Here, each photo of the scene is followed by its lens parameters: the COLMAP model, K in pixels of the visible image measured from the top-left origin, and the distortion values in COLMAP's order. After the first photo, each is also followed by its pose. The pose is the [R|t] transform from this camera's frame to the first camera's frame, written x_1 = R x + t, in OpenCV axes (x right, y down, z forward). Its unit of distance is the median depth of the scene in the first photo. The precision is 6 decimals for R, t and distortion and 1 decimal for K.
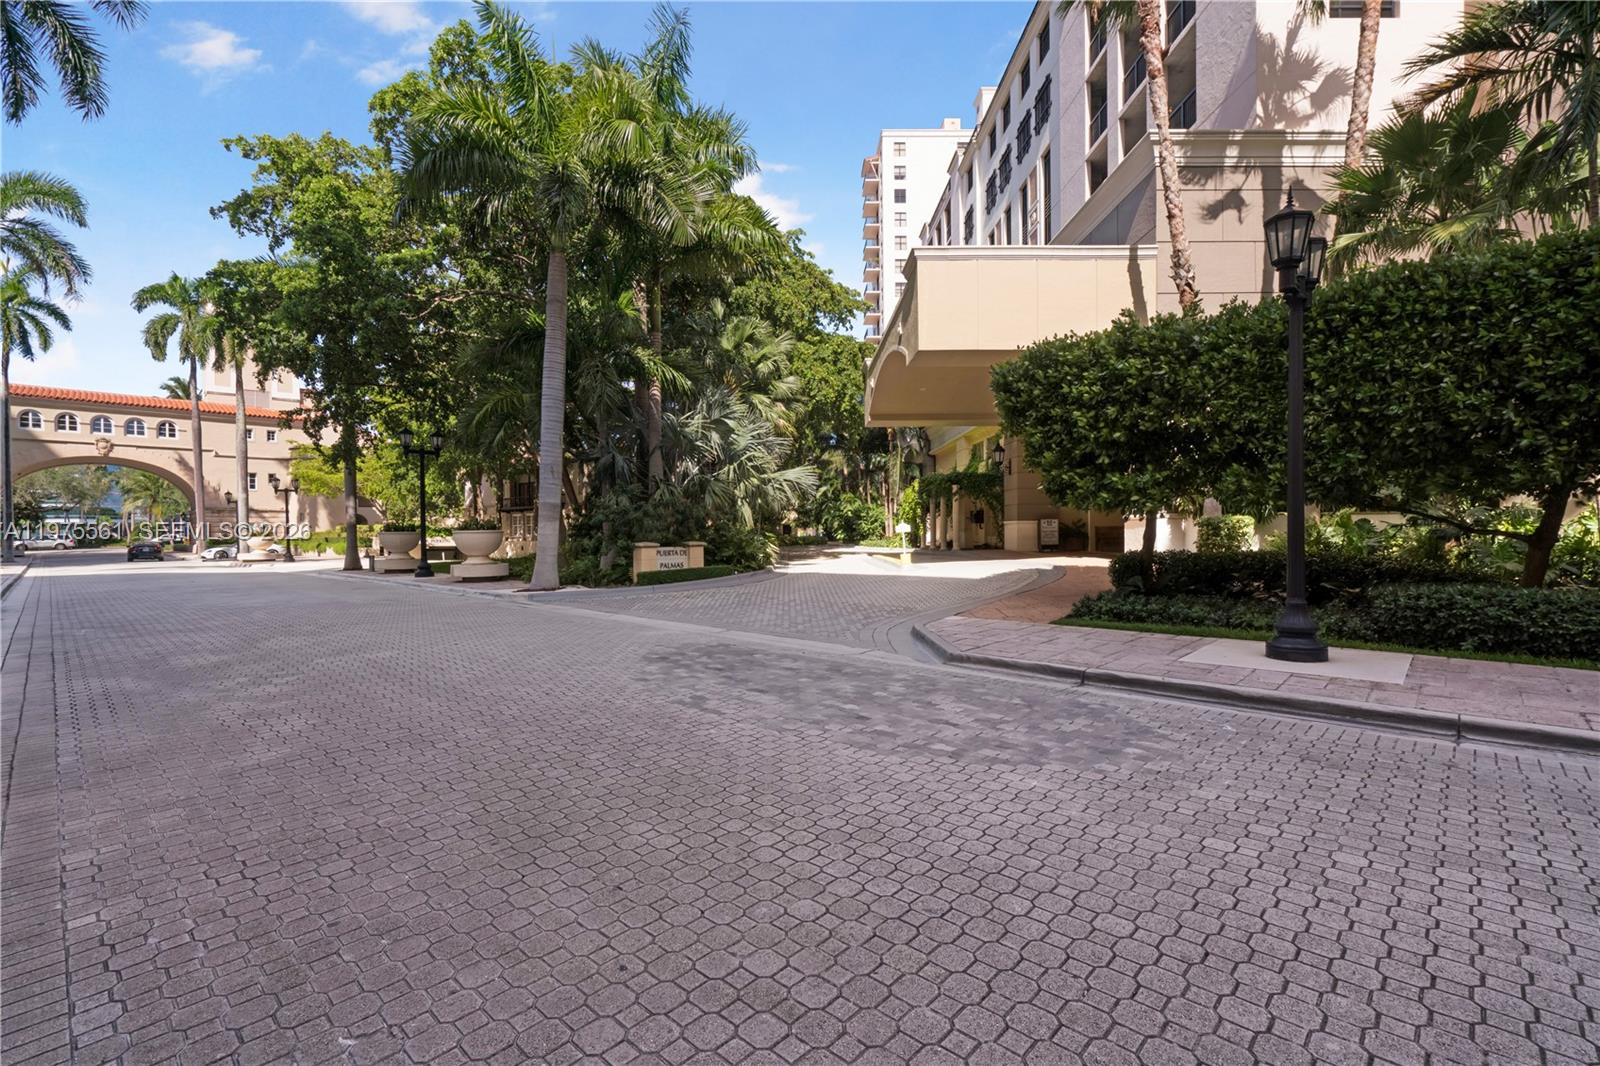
lens RADIAL K [[720.2, 0, 799.2], [0, 720.2, 534.1], [0, 0, 1]] dist [-0.008499, 0.003218]
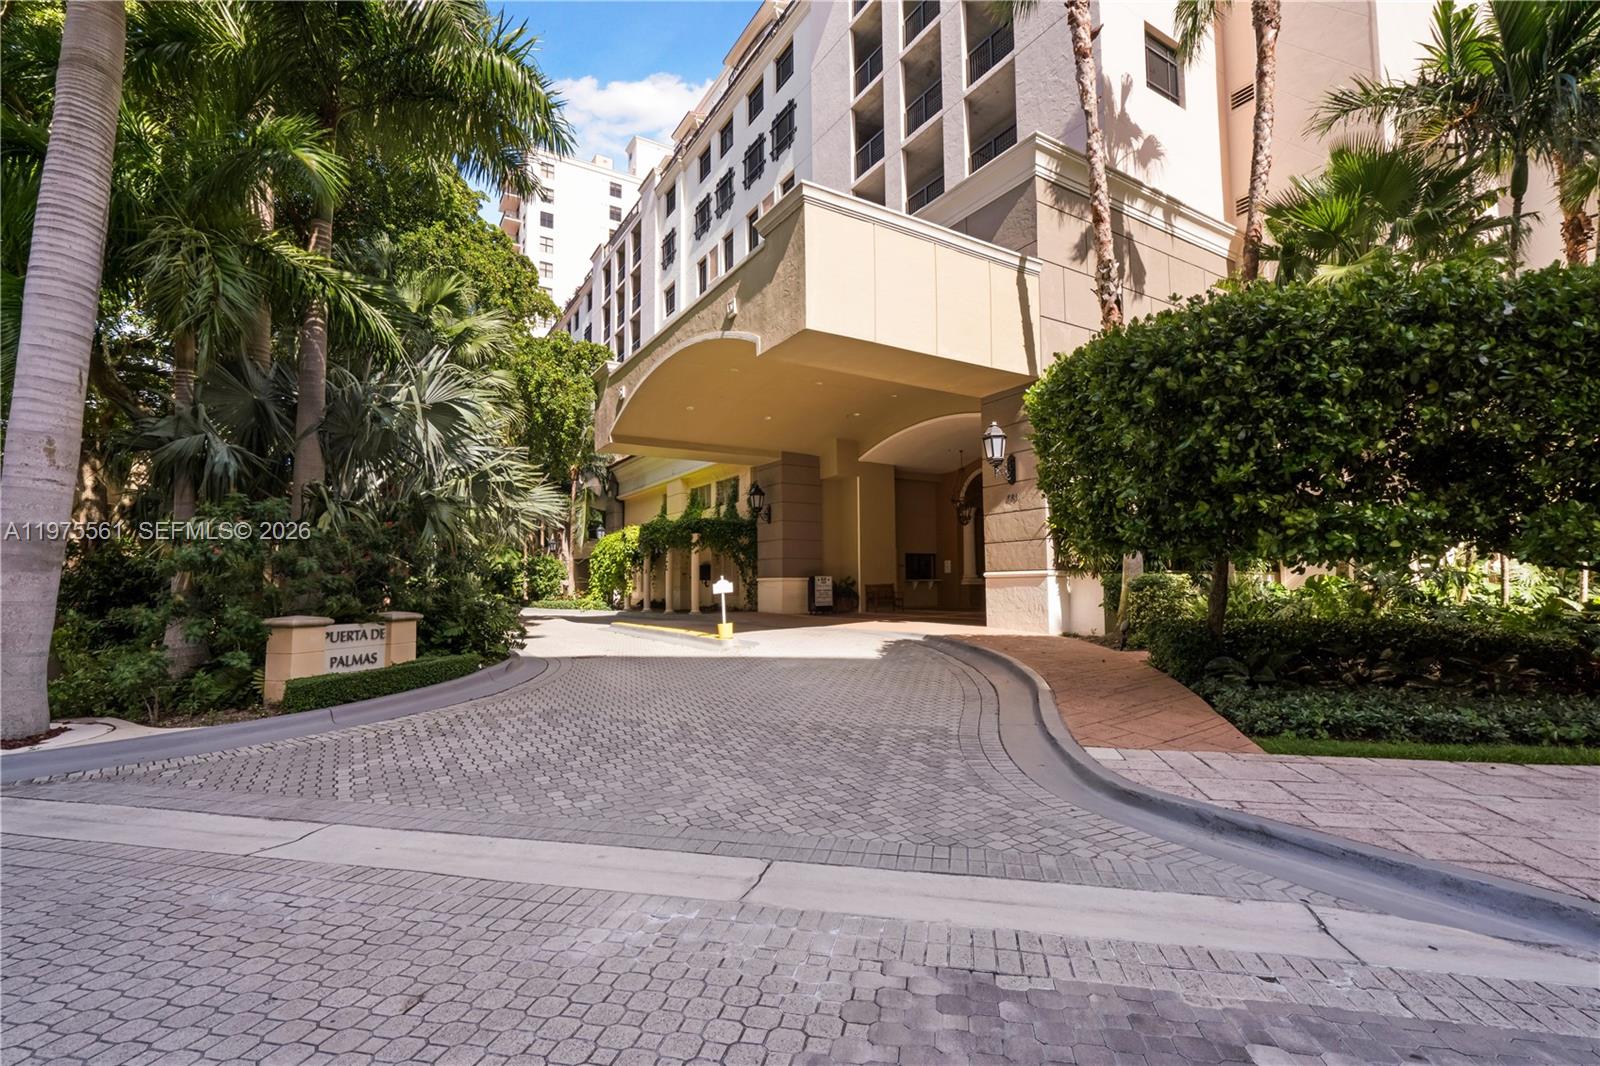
lens RADIAL K [[720.2, 0, 800.9], [0, 720.2, 532.4], [0, 0, 1]] dist [-0.008499, 0.003218]
pose [[0.857896, 0.041382, 0.512154, -0.116138], [-0.000166, 0.996774, -0.080261, -0.004161], [-0.513823, 0.068771, 0.855135, 0.273882]]
